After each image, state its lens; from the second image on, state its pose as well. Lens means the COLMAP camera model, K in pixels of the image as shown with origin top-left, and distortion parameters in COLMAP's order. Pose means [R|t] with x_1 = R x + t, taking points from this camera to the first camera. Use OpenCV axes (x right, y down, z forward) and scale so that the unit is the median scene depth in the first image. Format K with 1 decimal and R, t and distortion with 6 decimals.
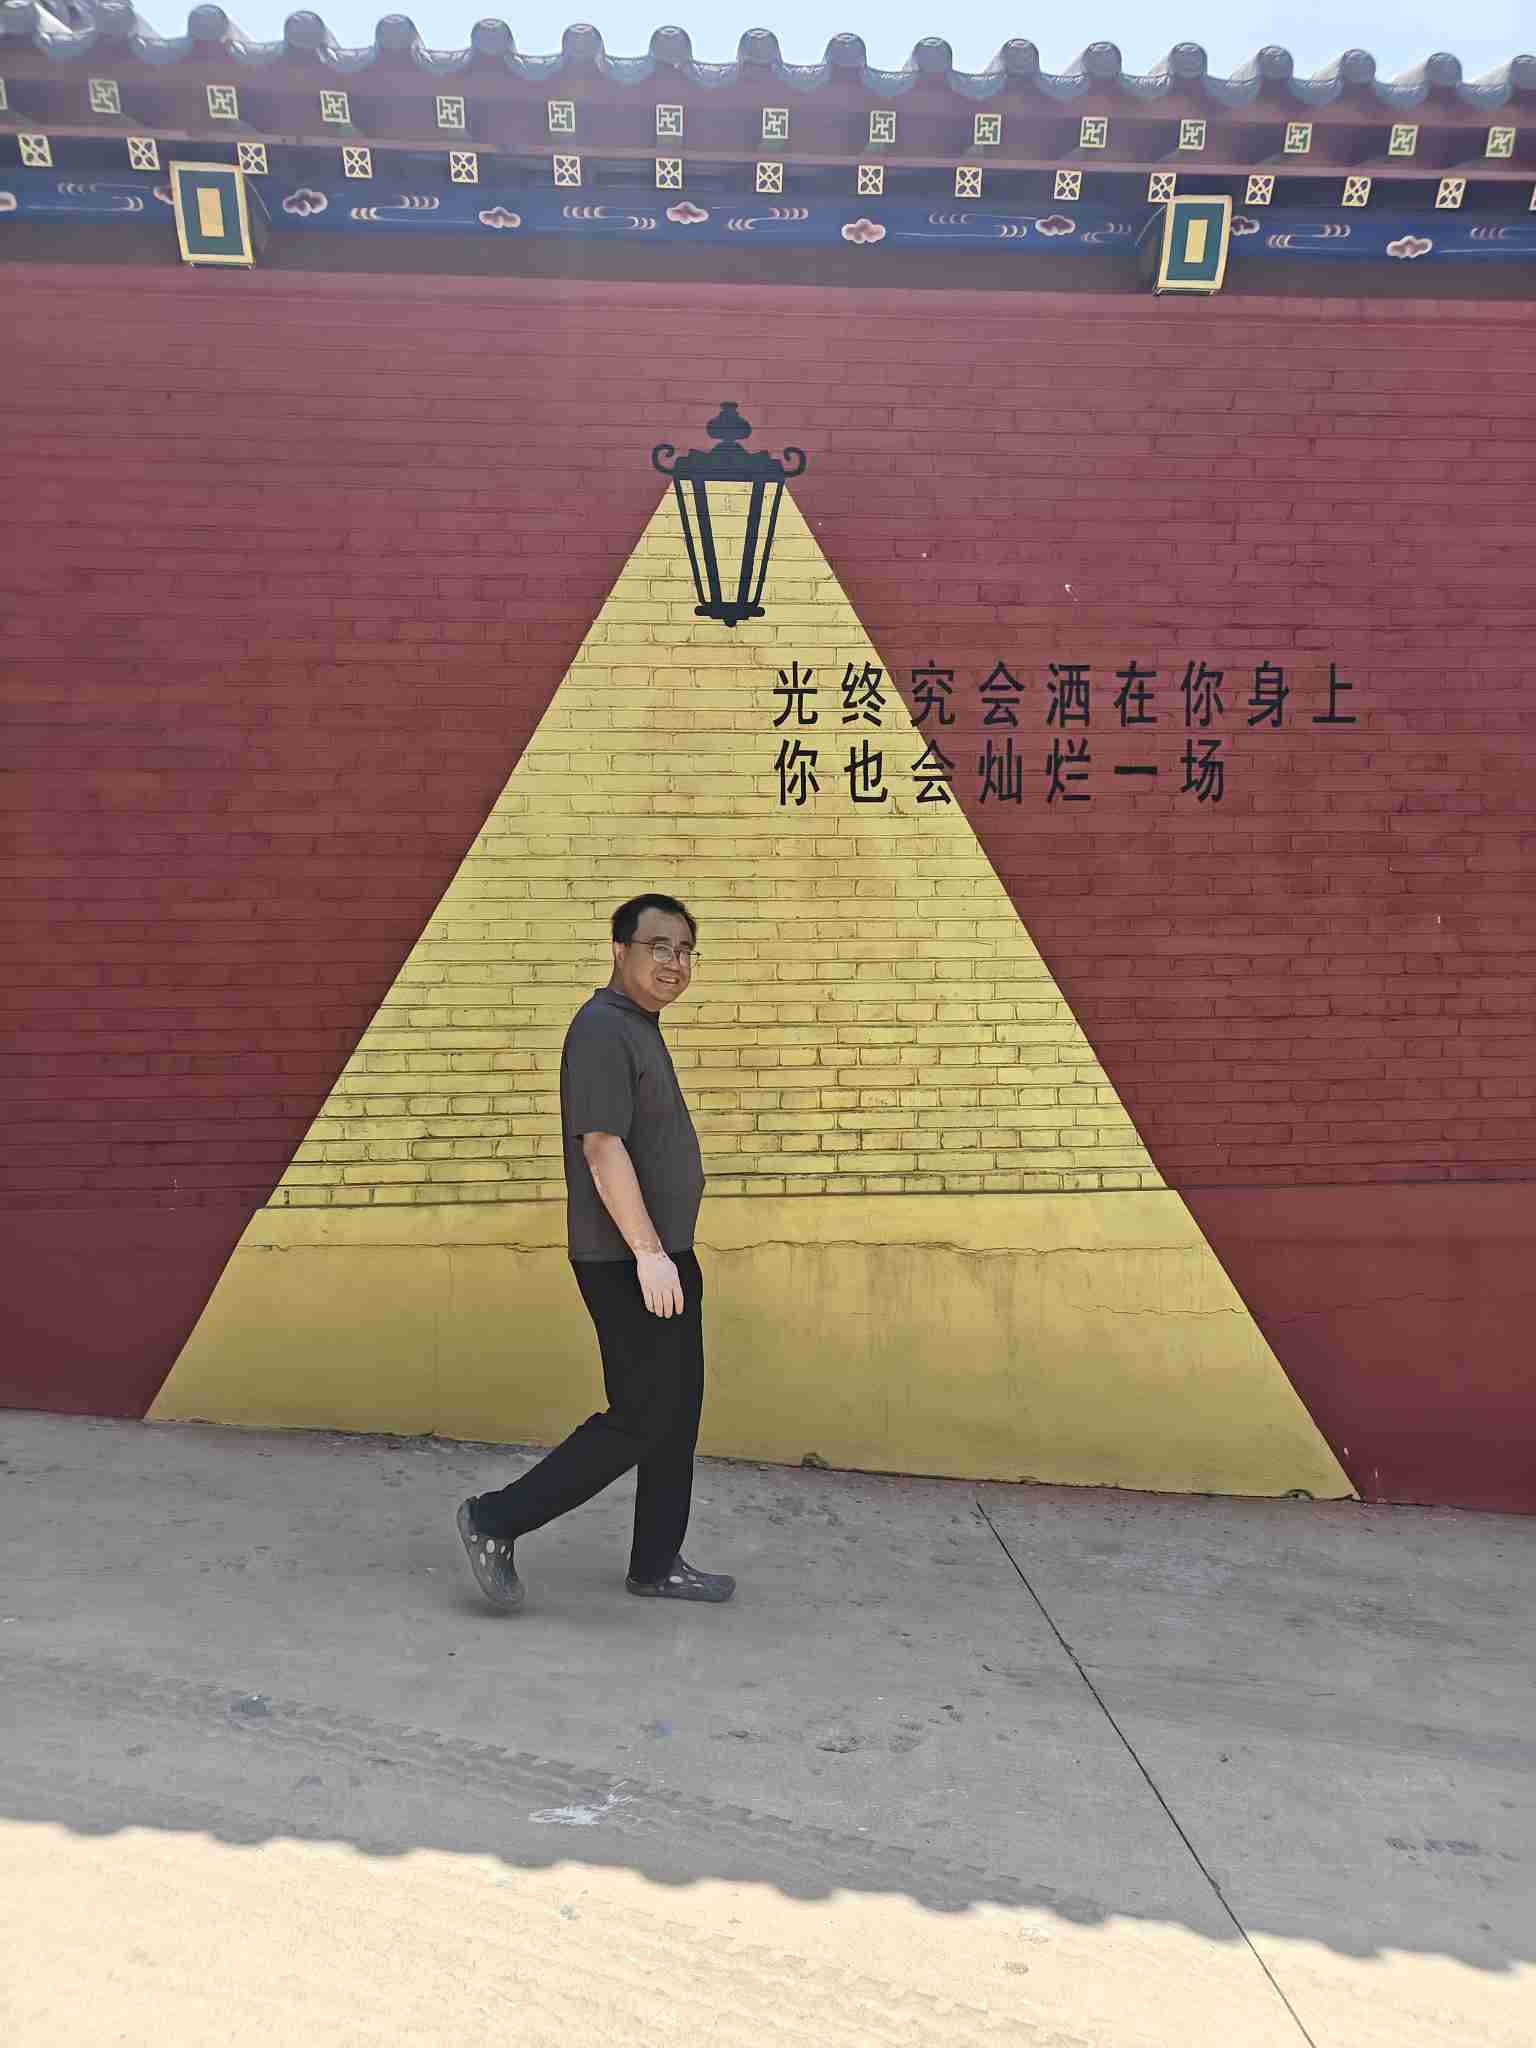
lens RADIAL K [[1405.3, 0, 777.8], [0, 1405.3, 1034.6], [0, 0, 1]] dist [0.017010, -0.002418]
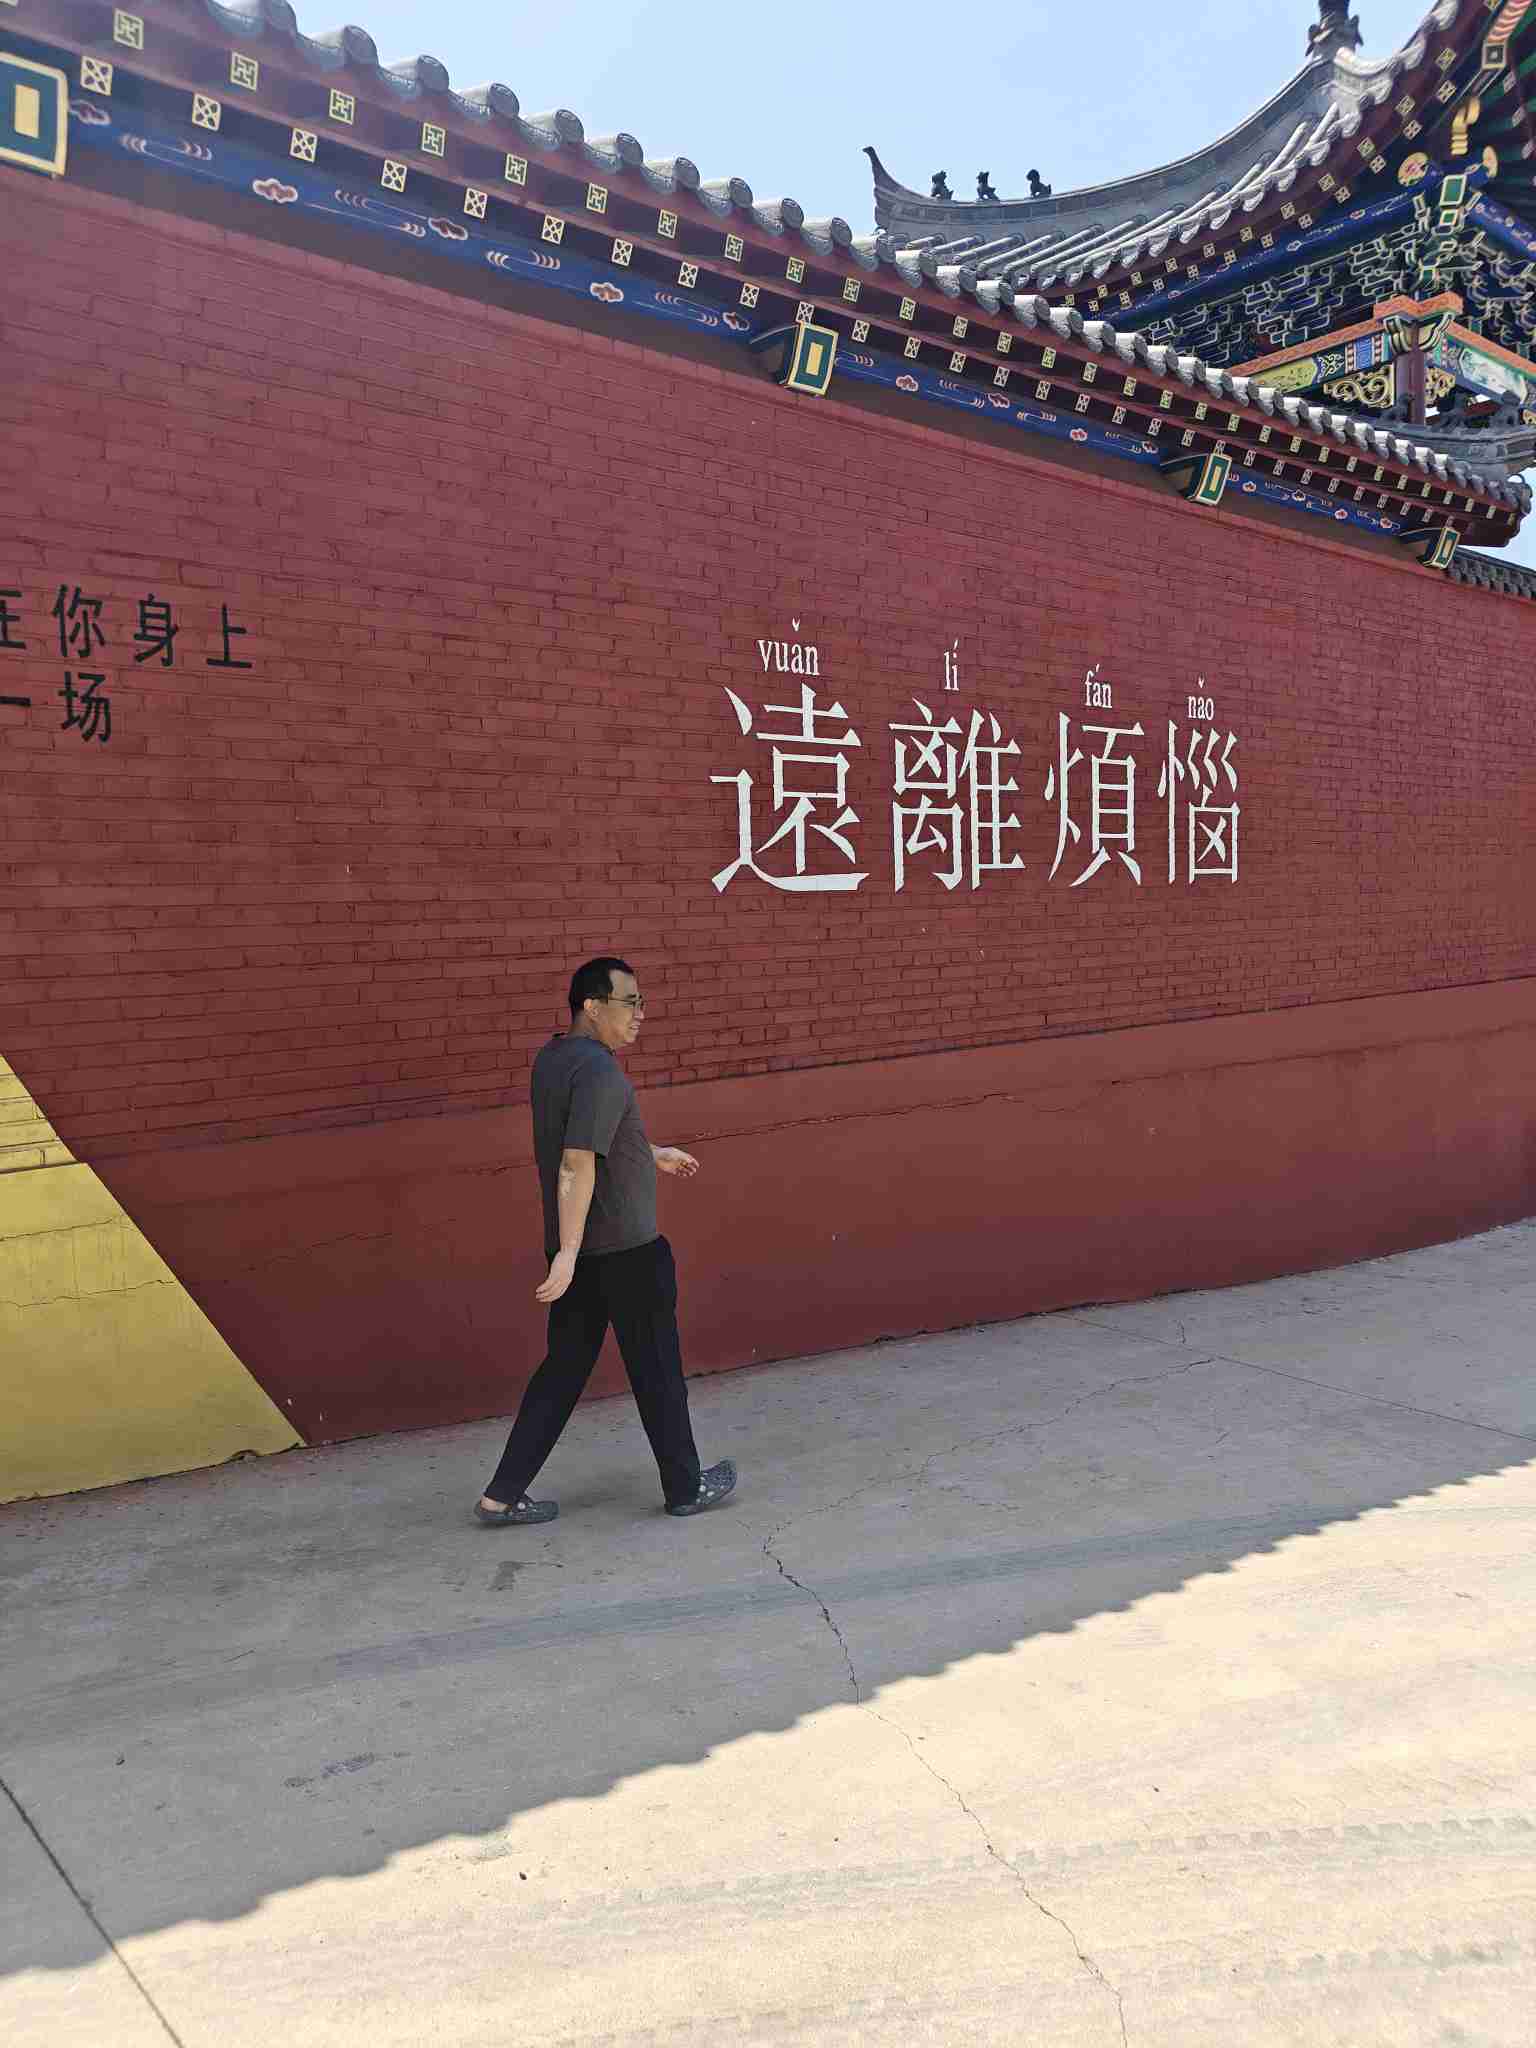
lens RADIAL K [[1405.3, 0, 747.5], [0, 1405.3, 1034.3], [0, 0, 1]] dist [0.017010, -0.002418]
pose [[0.812919, -0.065739, 0.578654, 0.107539], [0.050720, 0.997825, 0.042106, 0.009660], [-0.580163, -0.004879, 0.814486, -0.003061]]
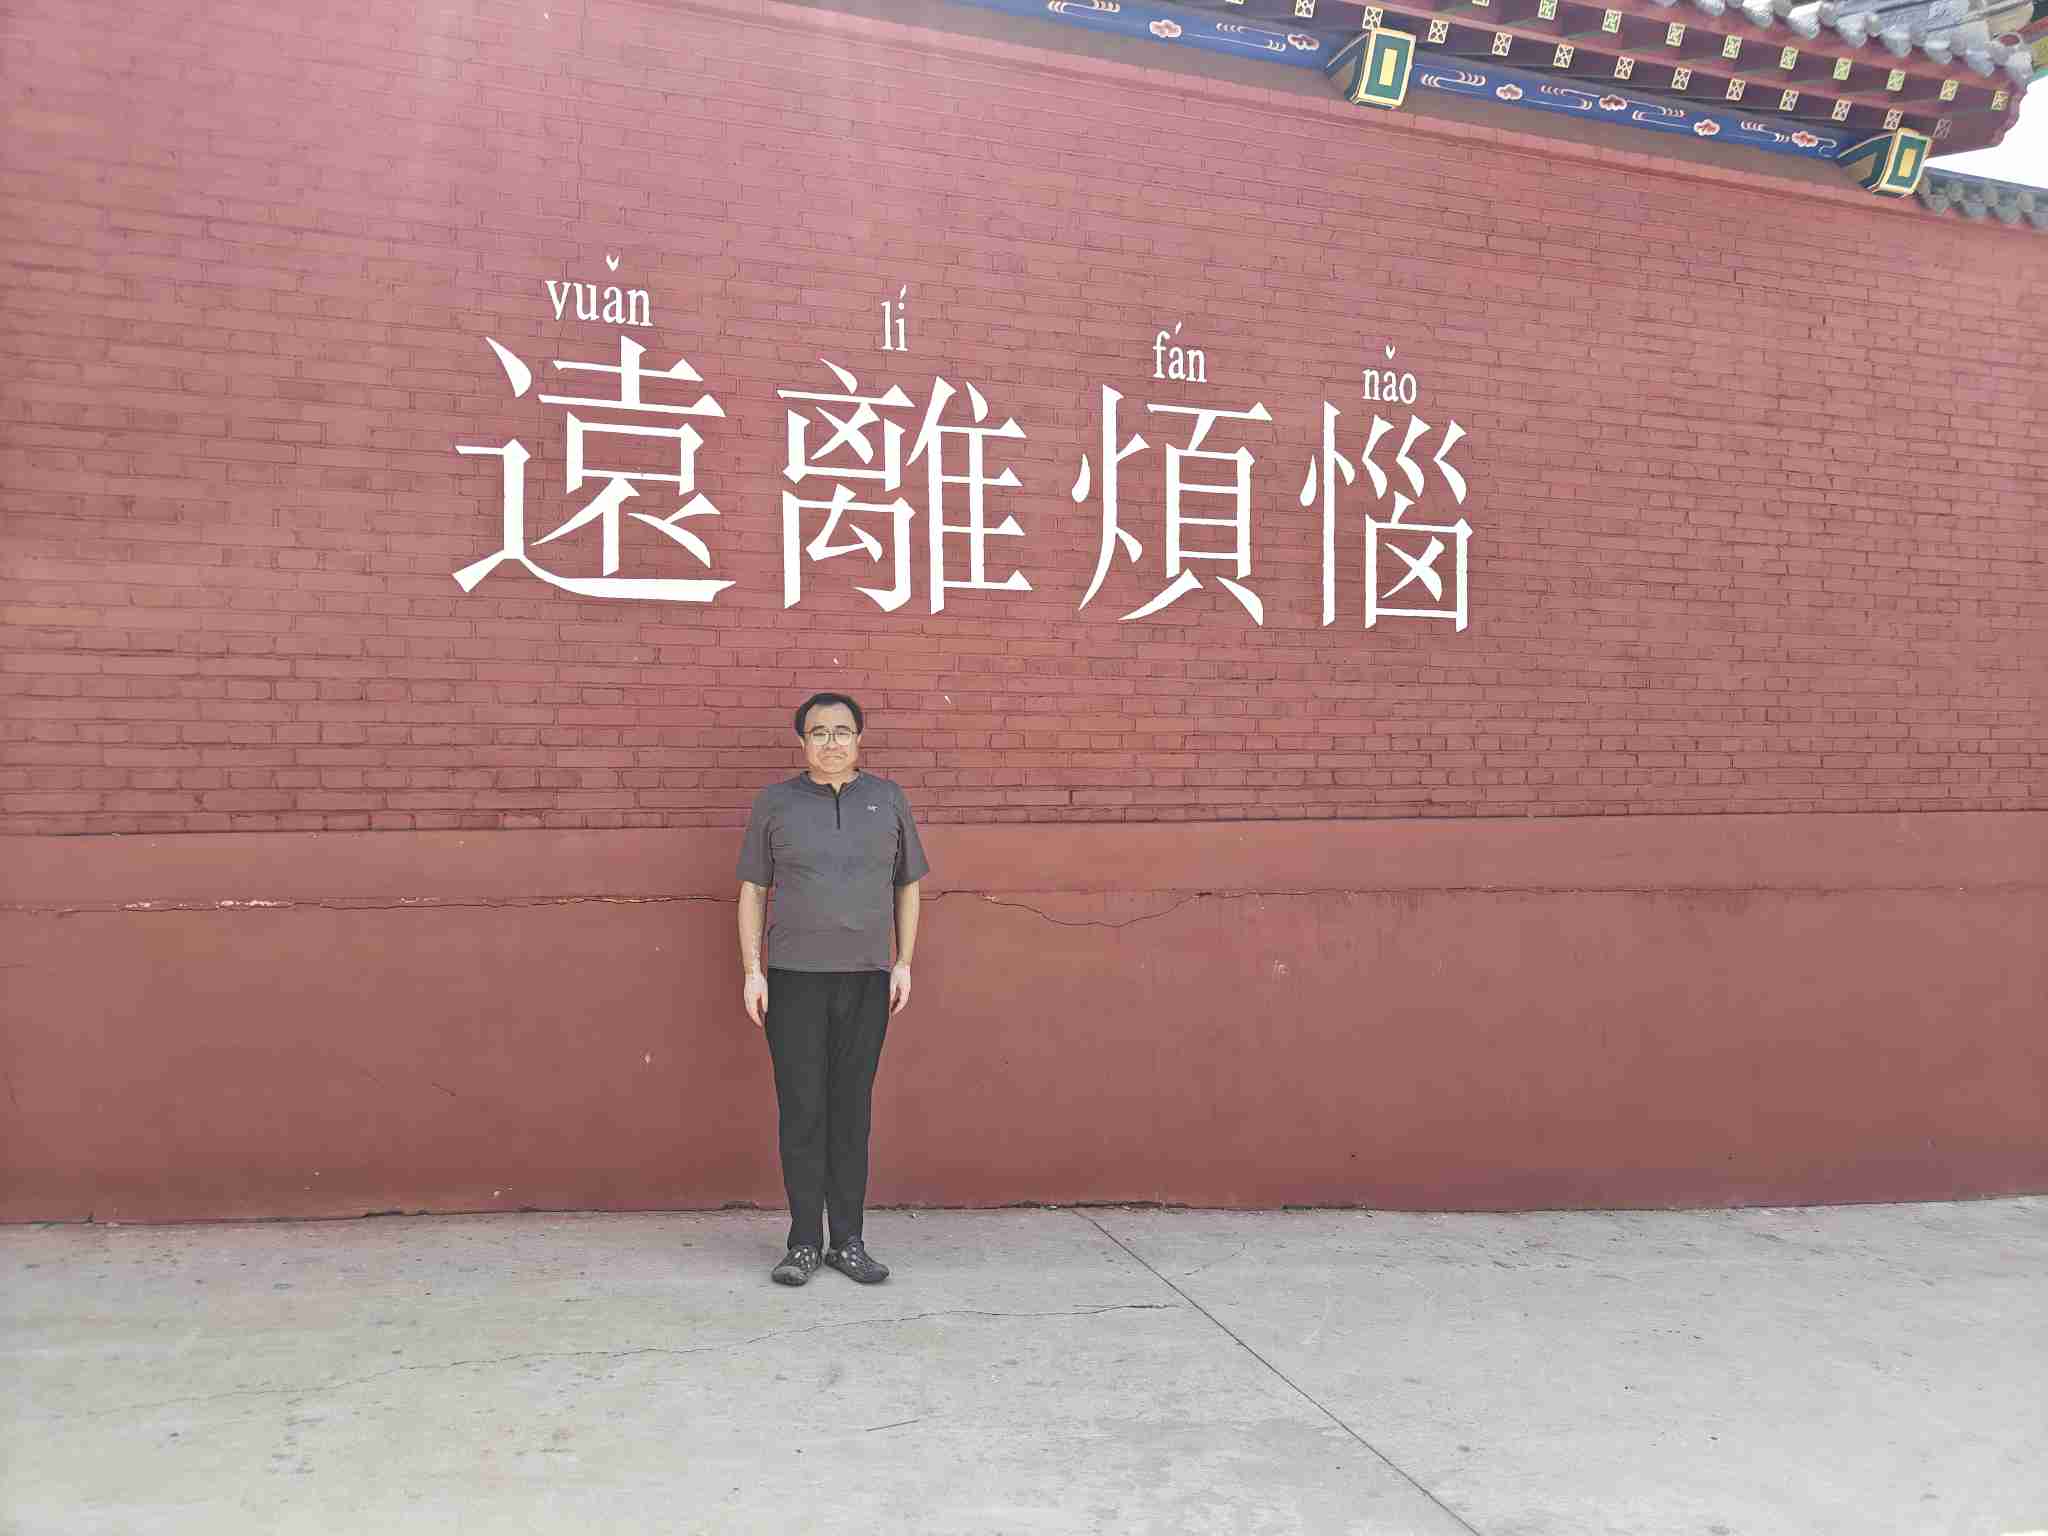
lens RADIAL K [[1504.0, 0, 1080.5], [0, 1504.0, 721.5], [0, 0, 1]] dist [0.009342, 0.005091]
pose [[0.959451, 0.021874, 0.281025, 0.949996], [-0.007435, 0.998601, -0.052344, 0.078521], [-0.281777, 0.048132, 0.958272, -0.101059]]
